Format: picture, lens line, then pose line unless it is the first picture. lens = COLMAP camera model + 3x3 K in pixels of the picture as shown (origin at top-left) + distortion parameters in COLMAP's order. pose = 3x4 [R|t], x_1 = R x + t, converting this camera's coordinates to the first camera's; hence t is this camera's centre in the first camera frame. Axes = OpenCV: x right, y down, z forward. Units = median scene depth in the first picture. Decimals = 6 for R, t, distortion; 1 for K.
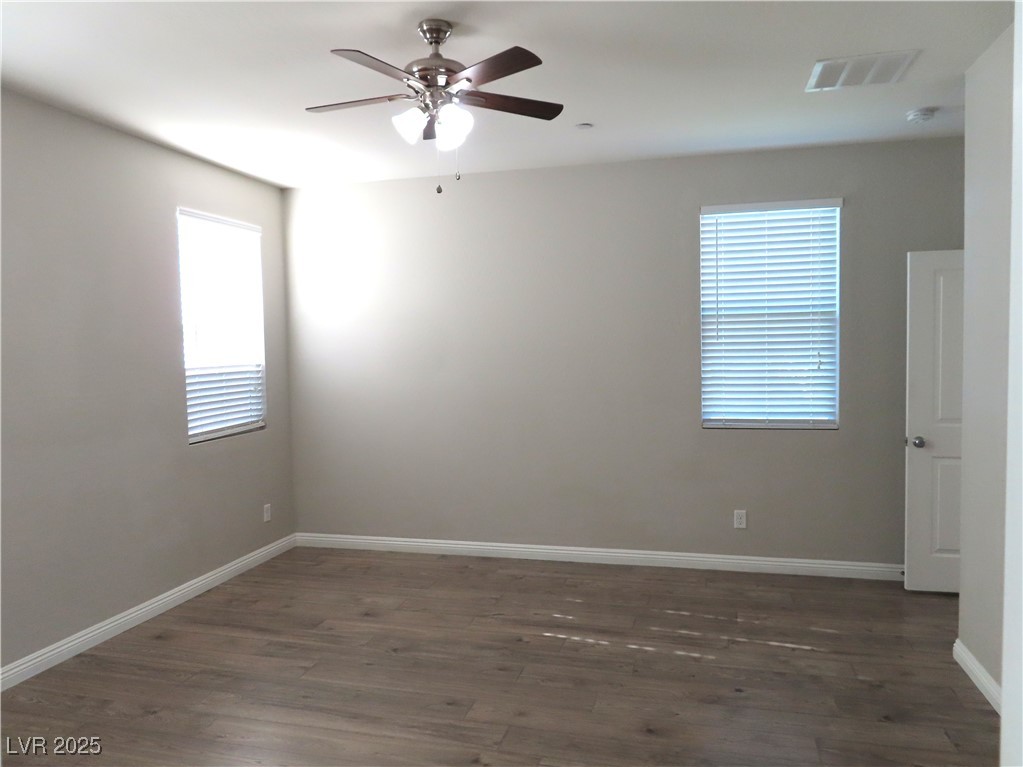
lens RADIAL K [[742.7, 0, 516.8], [0, 742.7, 387.0], [0, 0, 1]] dist [0.002394, 0.008896]
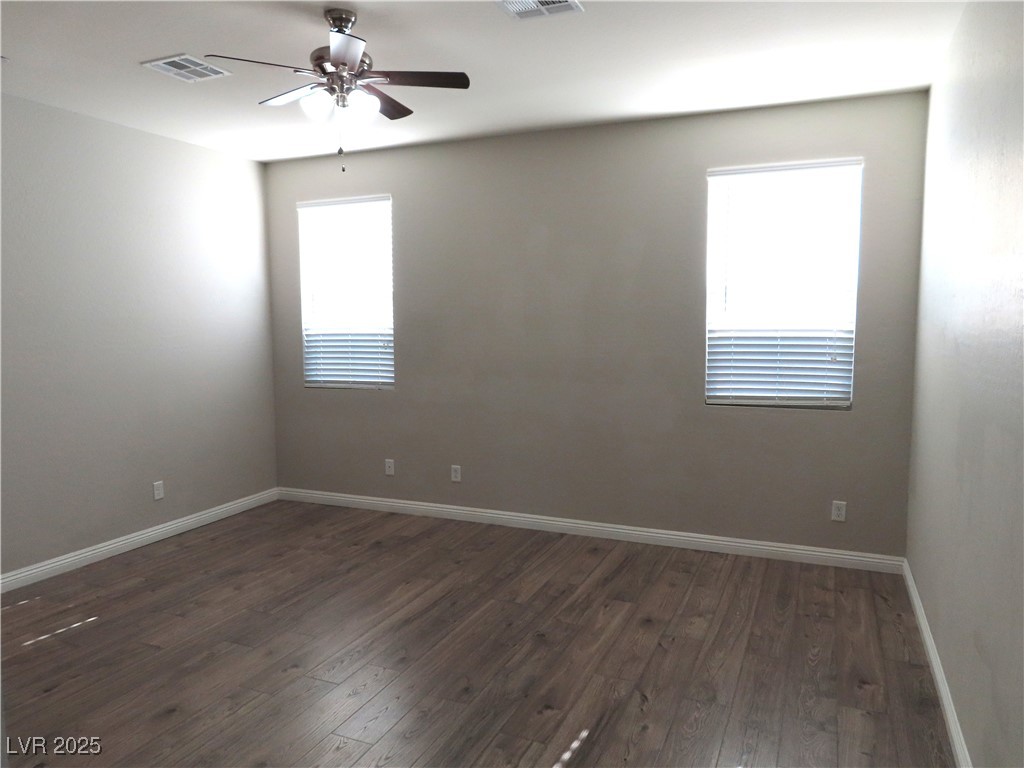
lens RADIAL K [[743.4, 0, 516.9], [0, 743.4, 375.7], [0, 0, 1]] dist [0.002394, 0.008896]
pose [[-0.154954, 0.100825, -0.982763, 0.613317], [-0.046571, 0.992927, 0.109211, -0.062565], [0.986823, 0.062690, -0.149162, 0.908636]]
